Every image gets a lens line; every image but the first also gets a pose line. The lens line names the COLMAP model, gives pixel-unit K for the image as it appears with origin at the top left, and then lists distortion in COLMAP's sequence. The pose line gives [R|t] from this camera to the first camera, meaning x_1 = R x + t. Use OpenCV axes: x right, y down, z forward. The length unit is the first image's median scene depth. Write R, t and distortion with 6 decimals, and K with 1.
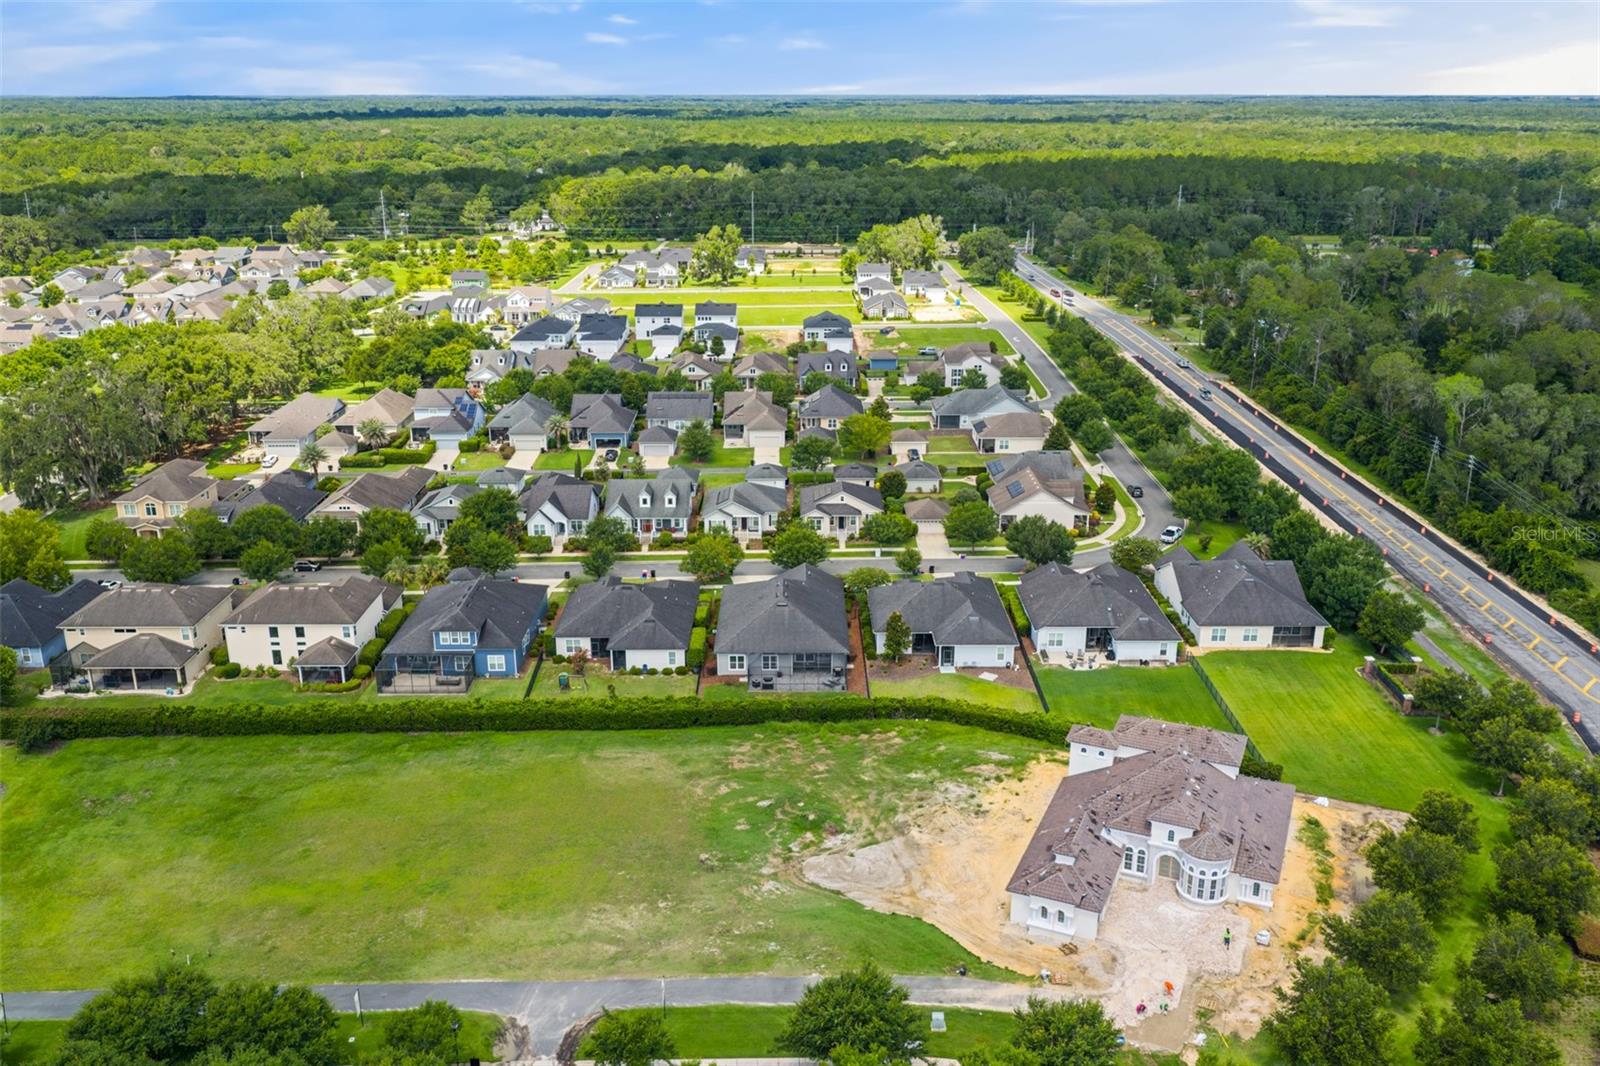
lens RADIAL K [[1325.9, 0, 804.7], [0, 1325.9, 533.4], [0, 0, 1]] dist [0.028930, -0.043423]
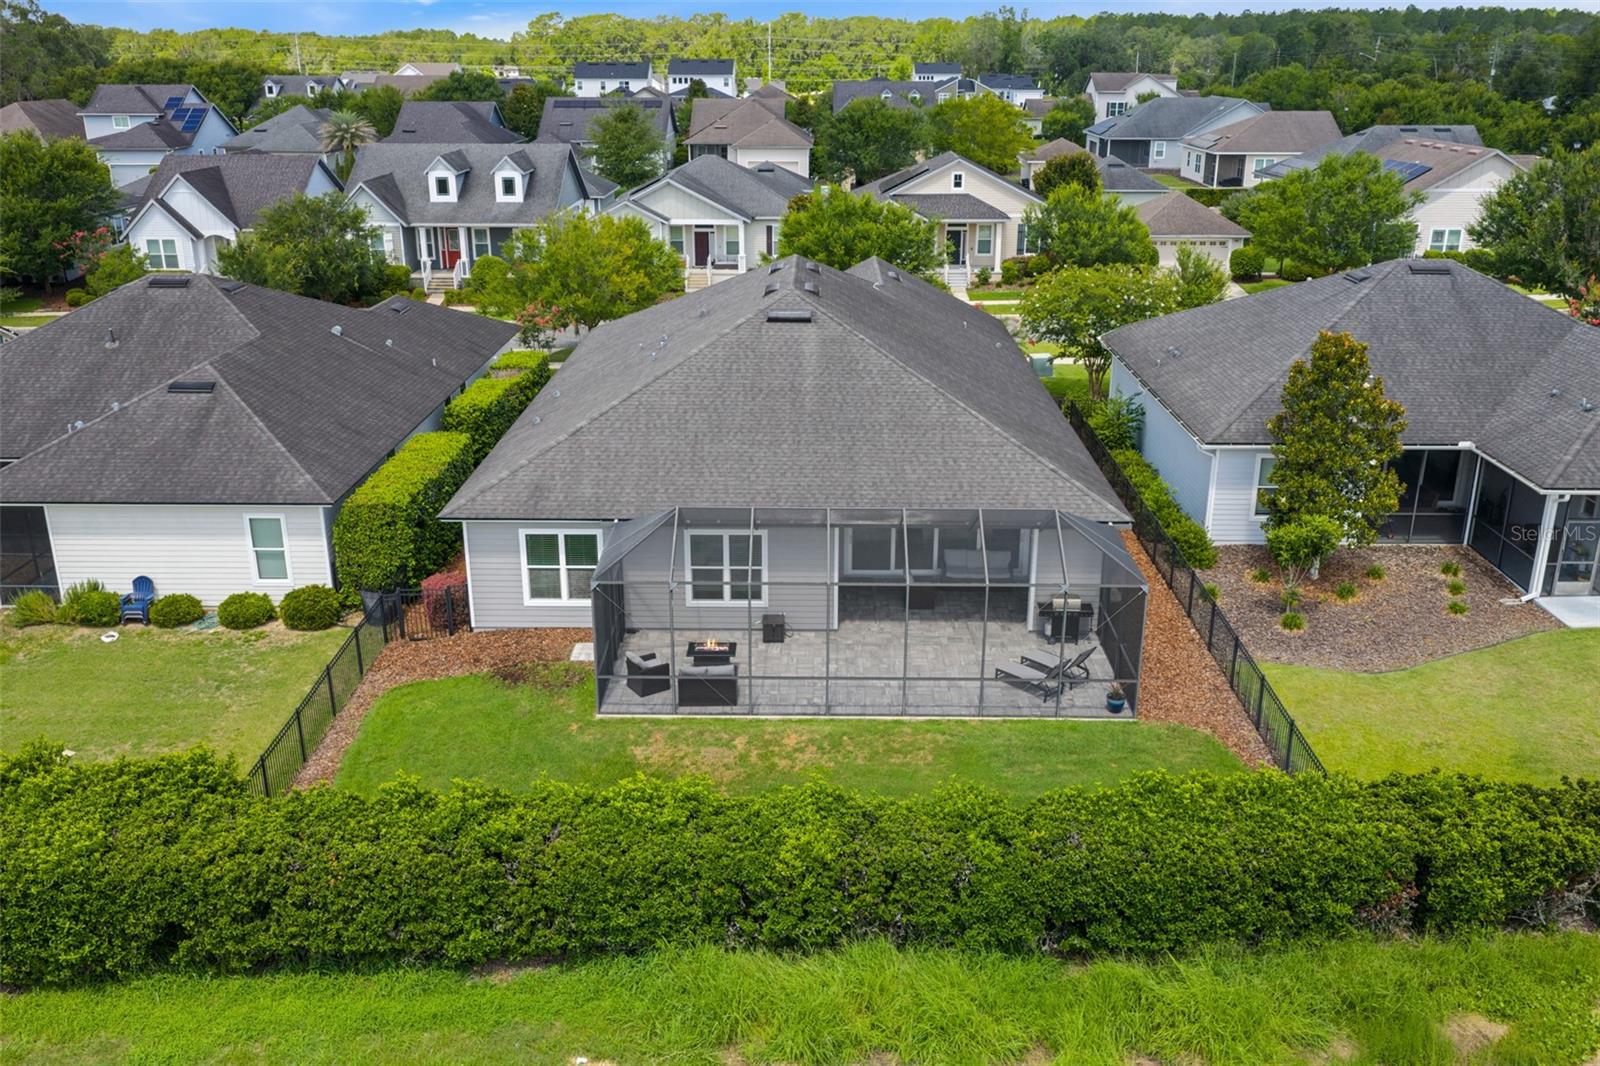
lens RADIAL K [[1354.2, 0, 804.1], [0, 1354.2, 529.5], [0, 0, 1]] dist [0.010875, -0.005494]
pose [[0.999810, 0.006157, -0.018481, -0.008846], [-0.005785, 0.999782, 0.020085, 0.072490], [0.018601, -0.019974, 0.999627, 0.661001]]
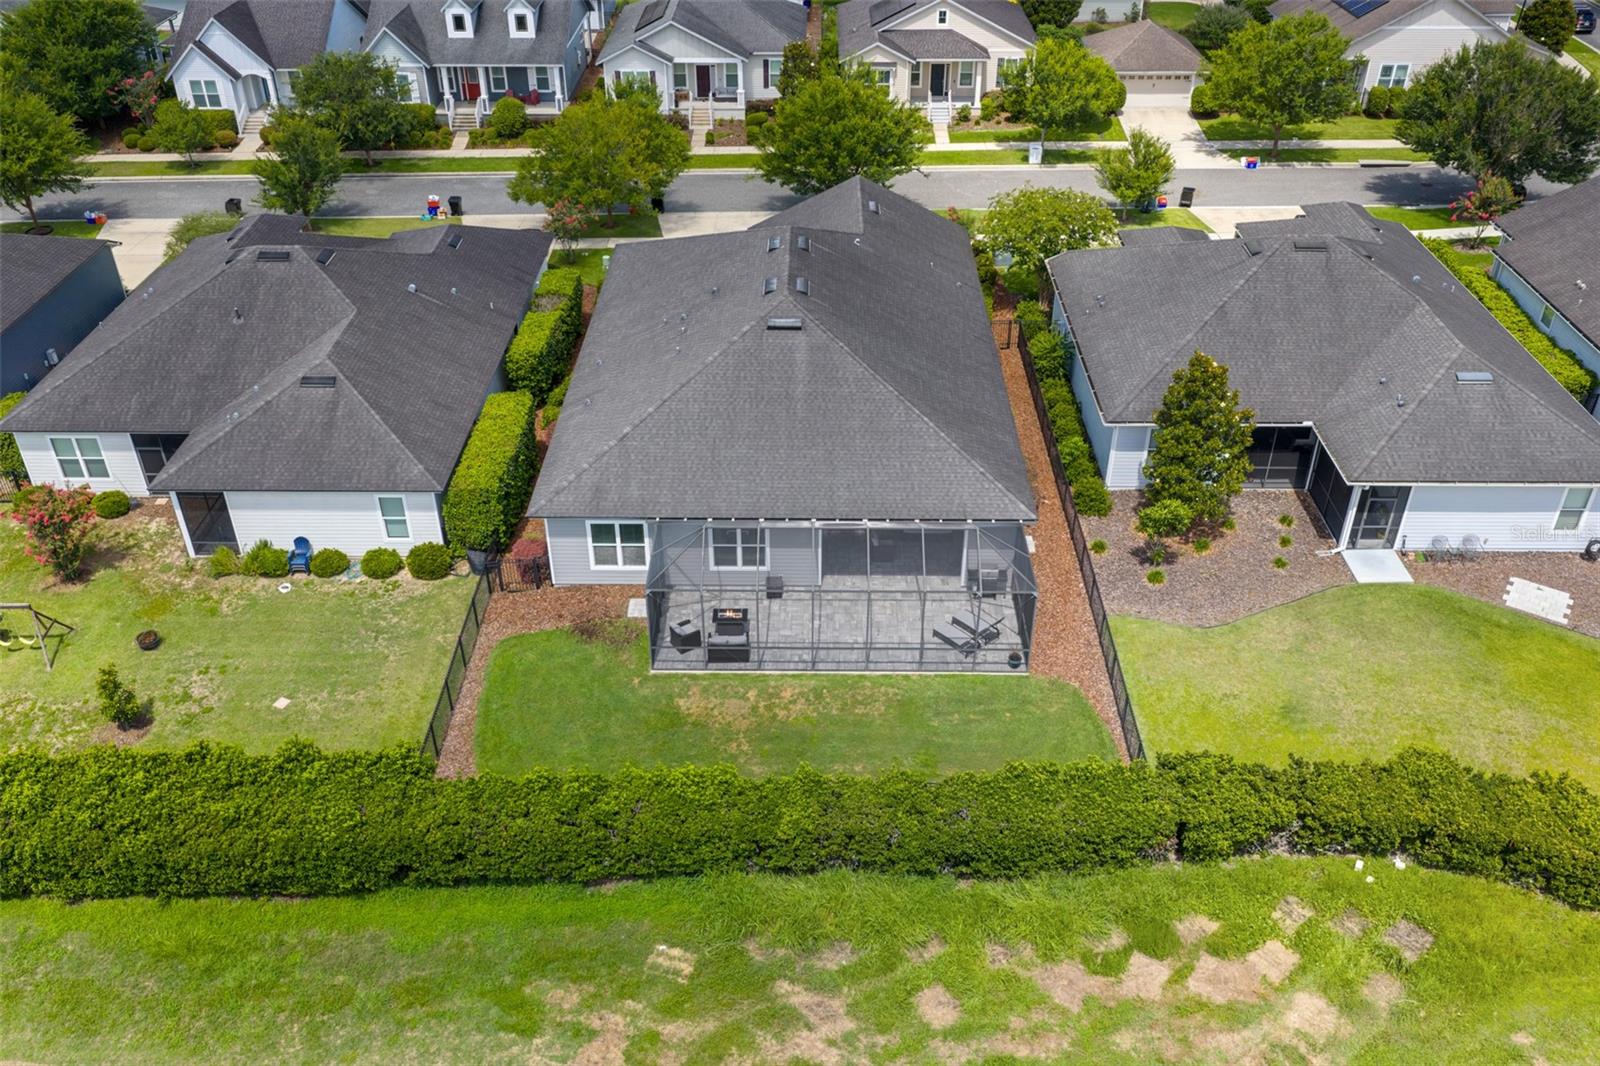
lens RADIAL K [[1325.9, 0, 804.7], [0, 1325.9, 533.4], [0, 0, 1]] dist [0.028930, -0.043423]
pose [[0.999853, 0.007639, -0.015371, -0.007073], [-0.003184, 0.962509, 0.271232, 0.017129], [0.016867, -0.271143, 0.962391, 0.613567]]
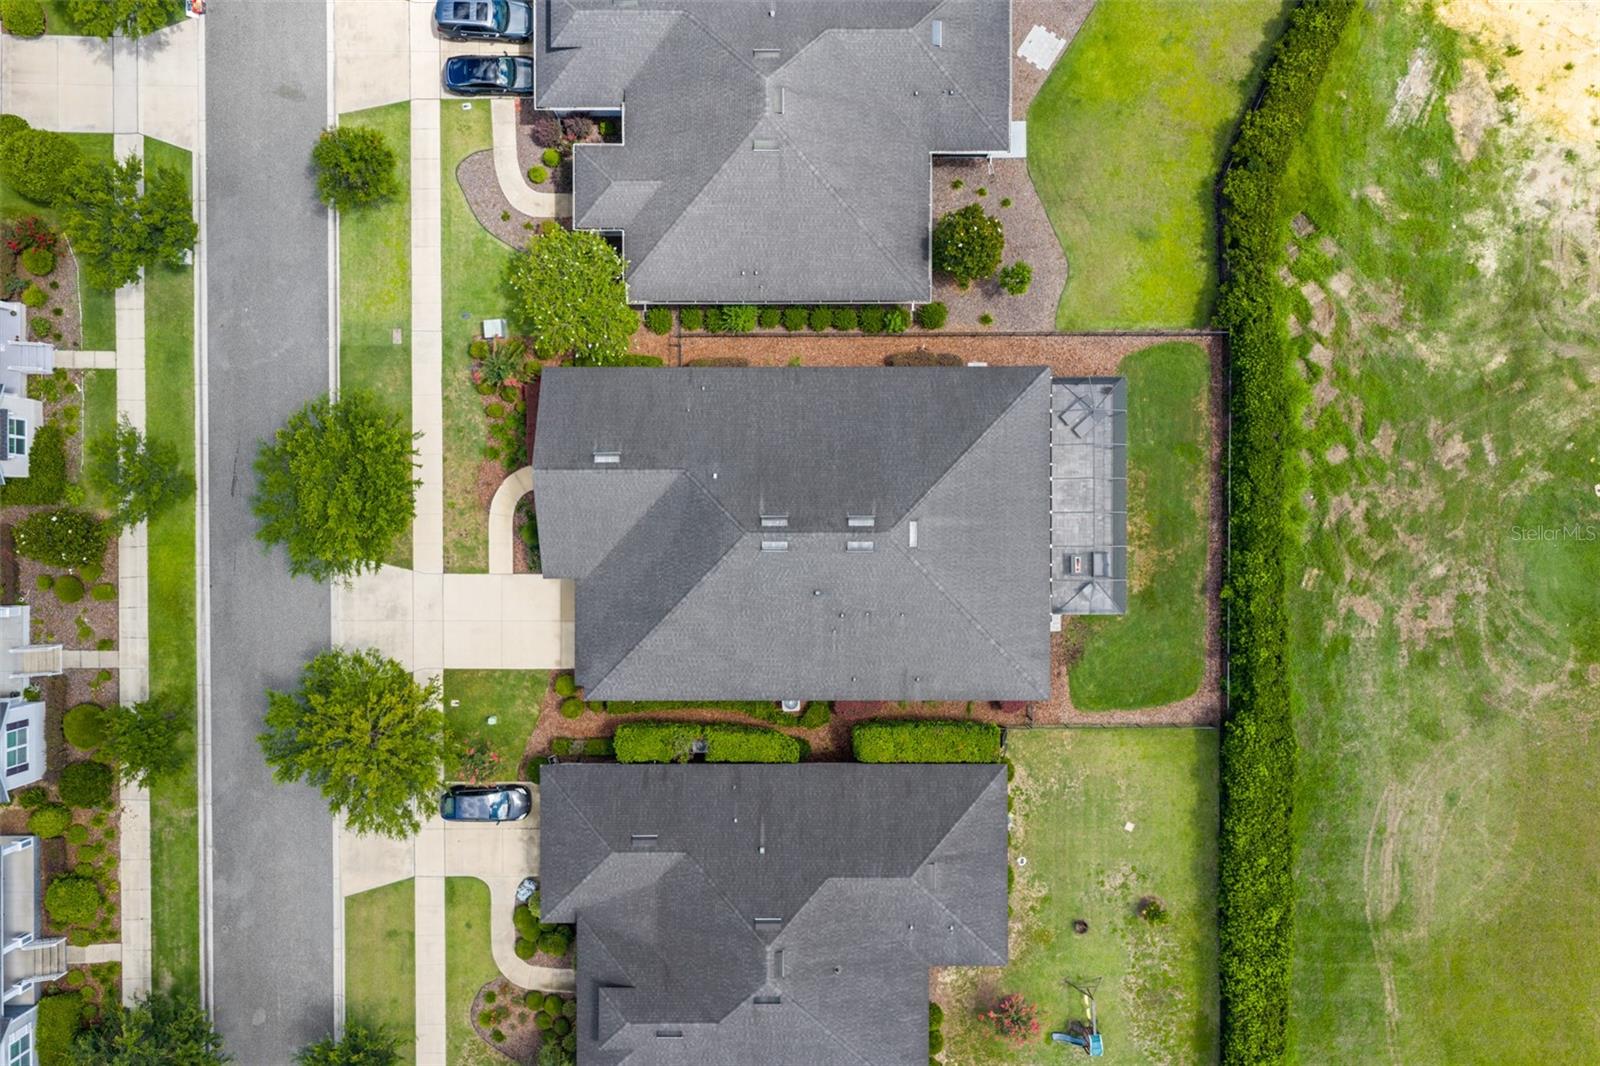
lens RADIAL K [[1325.9, 0, 804.7], [0, 1325.9, 533.4], [0, 0, 1]] dist [0.028930, -0.043423]
pose [[0.006028, -0.999981, 0.000856, -0.015184], [0.320525, 0.002743, 0.947236, -0.267338], [-0.947221, -0.005435, 0.320535, 0.777543]]
